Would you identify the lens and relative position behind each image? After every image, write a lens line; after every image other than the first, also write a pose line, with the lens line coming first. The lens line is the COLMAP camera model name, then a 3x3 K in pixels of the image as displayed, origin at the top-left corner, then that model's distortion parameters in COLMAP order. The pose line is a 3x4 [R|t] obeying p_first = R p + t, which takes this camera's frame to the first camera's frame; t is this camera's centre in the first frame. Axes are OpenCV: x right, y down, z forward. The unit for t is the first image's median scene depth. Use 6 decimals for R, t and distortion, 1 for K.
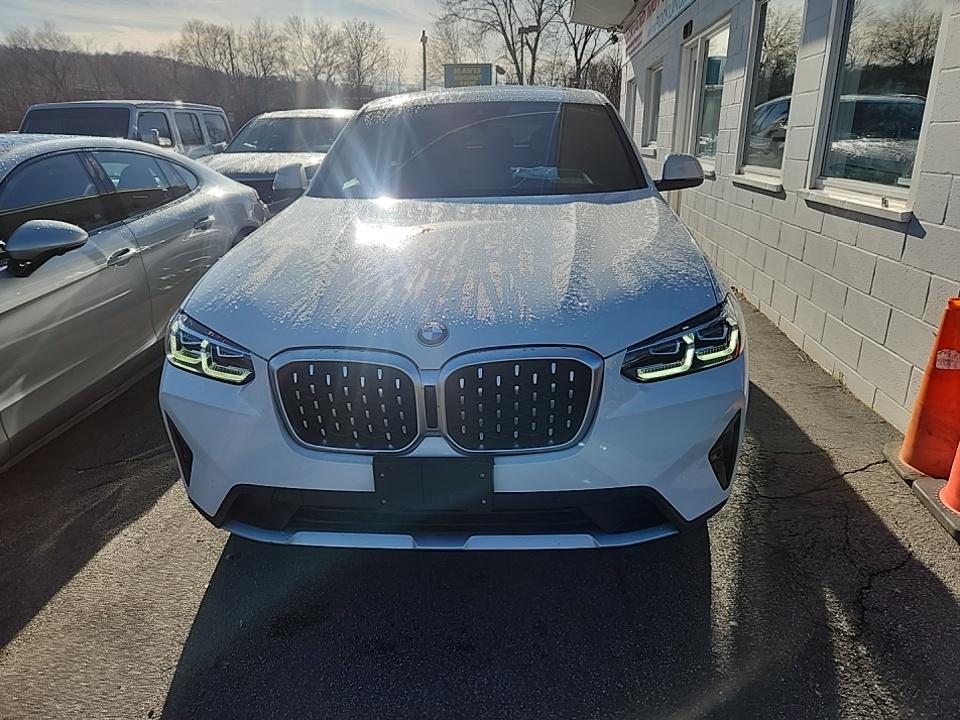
lens RADIAL K [[645.3, 0, 480.0], [0, 645.3, 360.0], [0, 0, 1]] dist [0.004357, 0.000789]
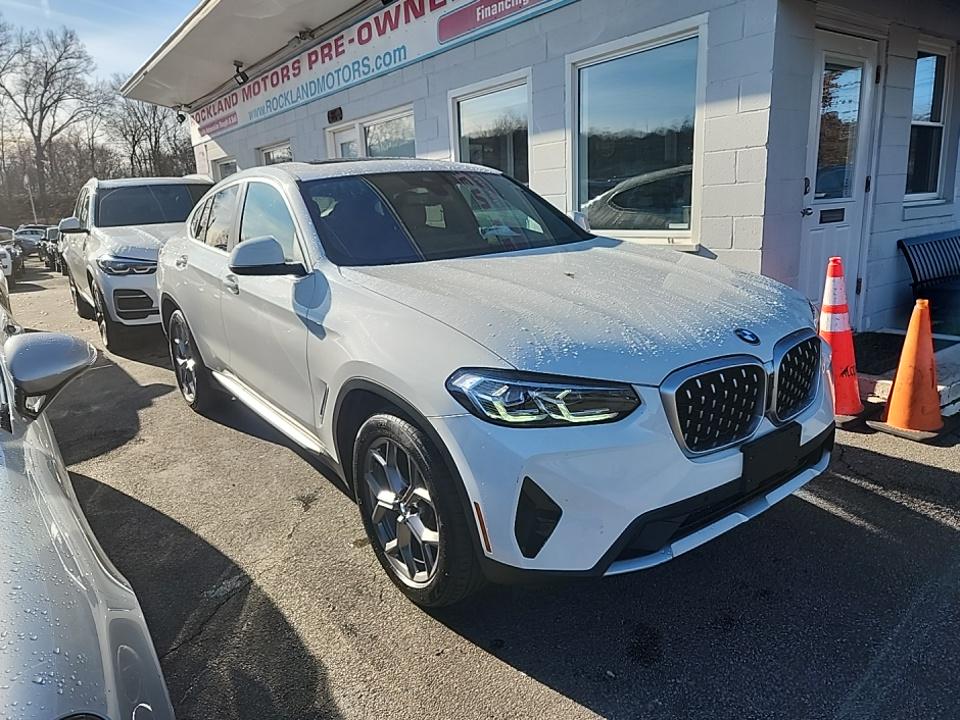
lens RADIAL K [[647.3, 0, 480.0], [0, 647.3, 360.0], [0, 0, 1]] dist [0.009508, 0.002361]
pose [[0.759058, -0.171018, 0.628159, -0.869035], [0.241360, 0.970044, -0.027558, -0.060411], [-0.604629, 0.172530, 0.777597, 0.225547]]
